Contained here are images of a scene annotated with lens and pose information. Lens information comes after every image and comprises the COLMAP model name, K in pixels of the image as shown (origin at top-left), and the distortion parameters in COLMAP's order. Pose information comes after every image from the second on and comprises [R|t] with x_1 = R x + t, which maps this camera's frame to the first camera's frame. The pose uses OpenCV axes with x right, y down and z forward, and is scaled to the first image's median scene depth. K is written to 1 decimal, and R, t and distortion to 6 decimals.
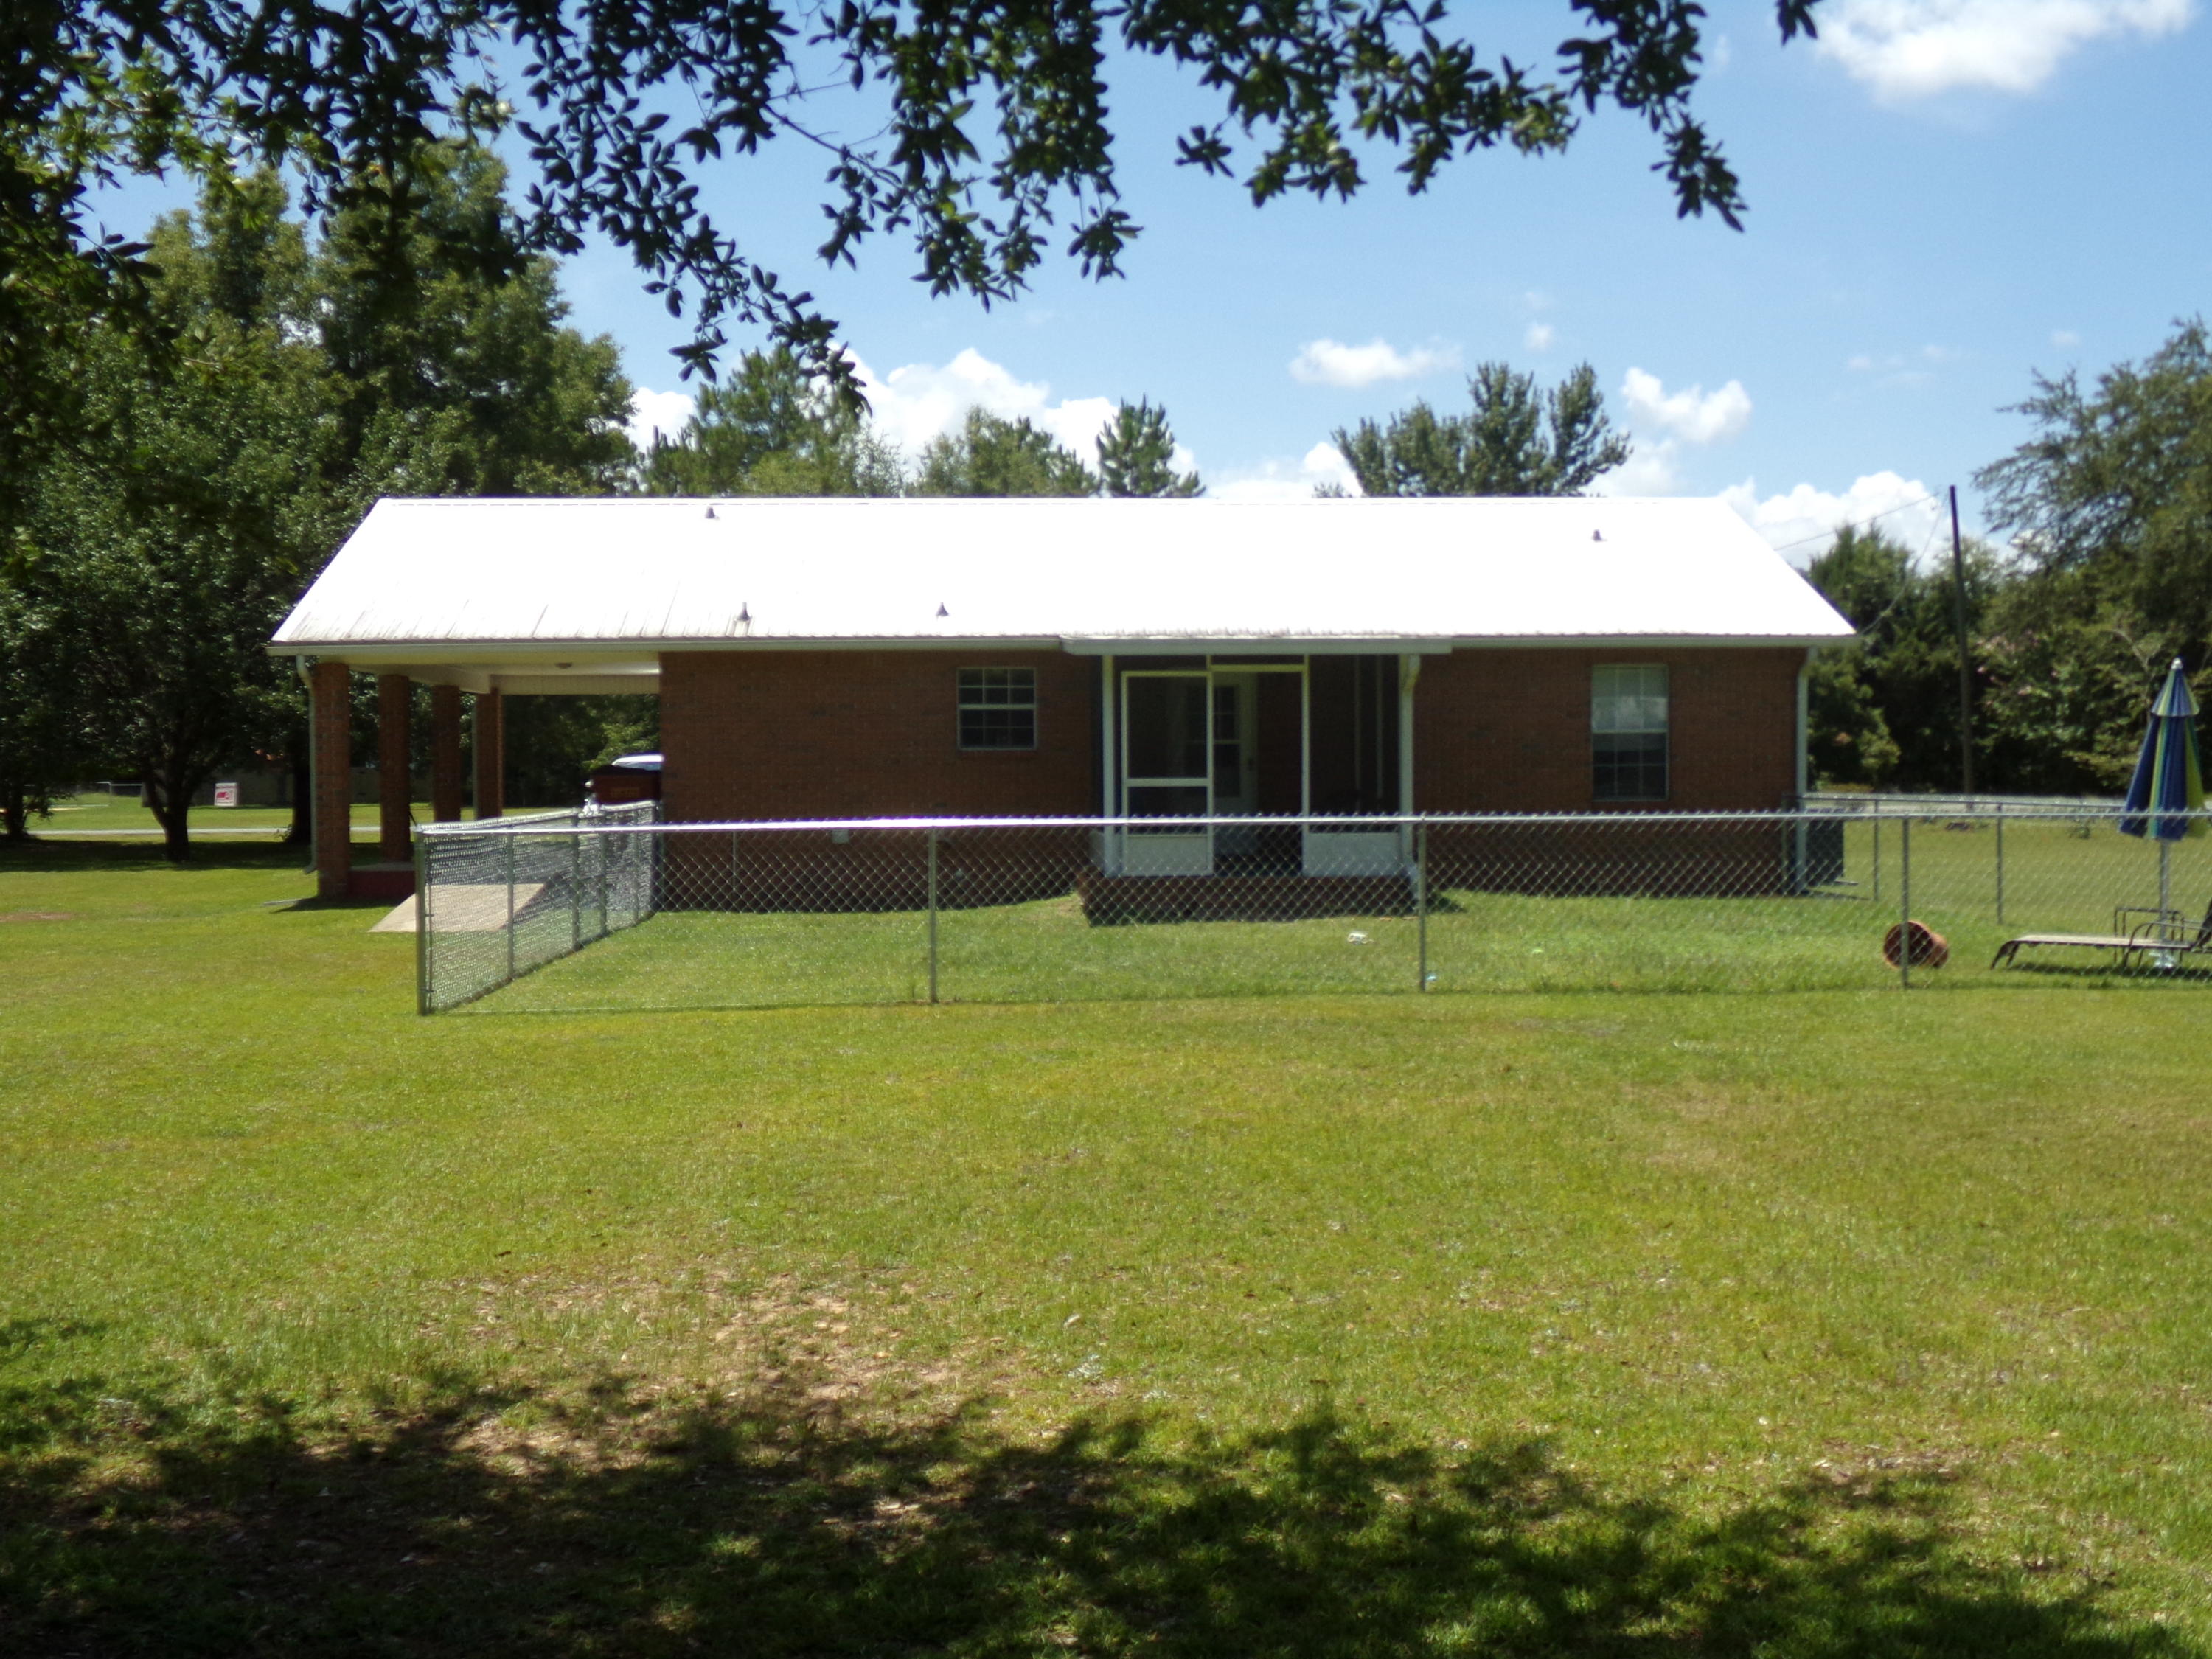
lens RADIAL K [[2370.1, 0, 1106.0], [0, 2370.1, 829.8], [0, 0, 1]] dist [-0.004836, -0.005901]
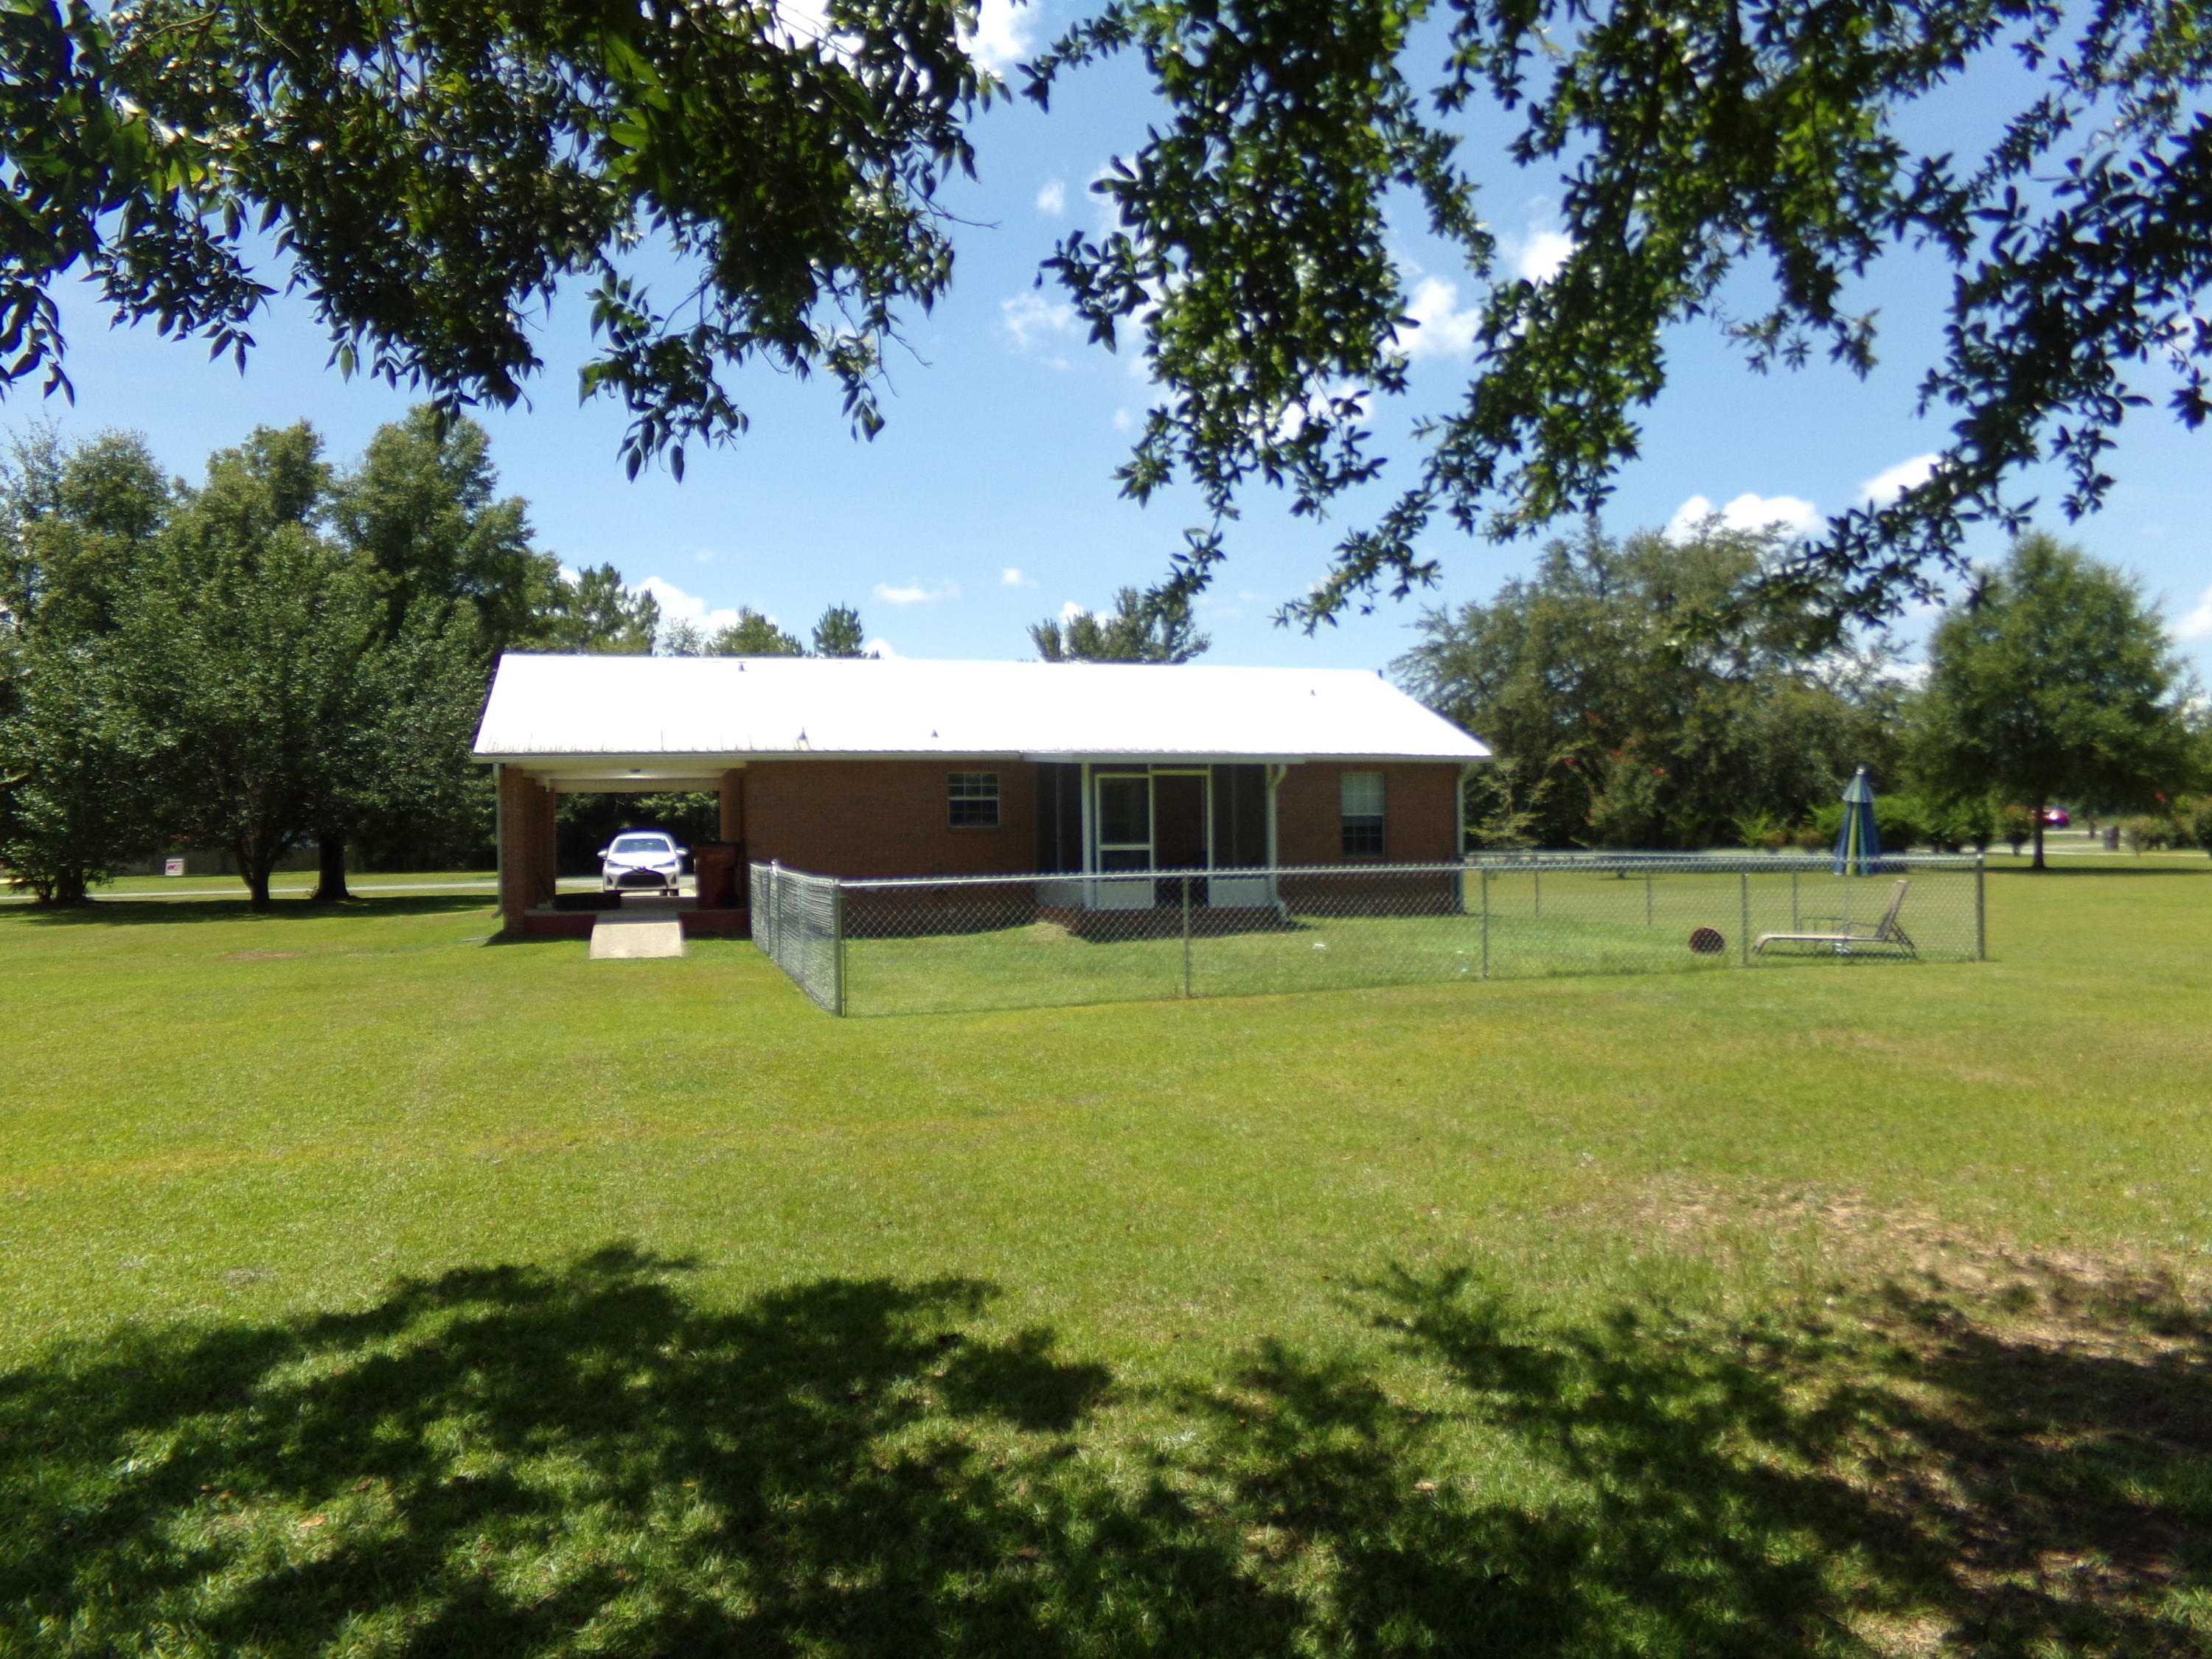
lens RADIAL K [[1505.2, 0, 1109.9], [0, 1505.2, 834.8], [0, 0, 1]] dist [-0.134202, 0.232849]
pose [[0.972808, -0.005769, 0.231542, -0.142790], [0.013135, 0.999455, -0.030283, 0.000162], [-0.231241, 0.032501, 0.972354, 0.048087]]
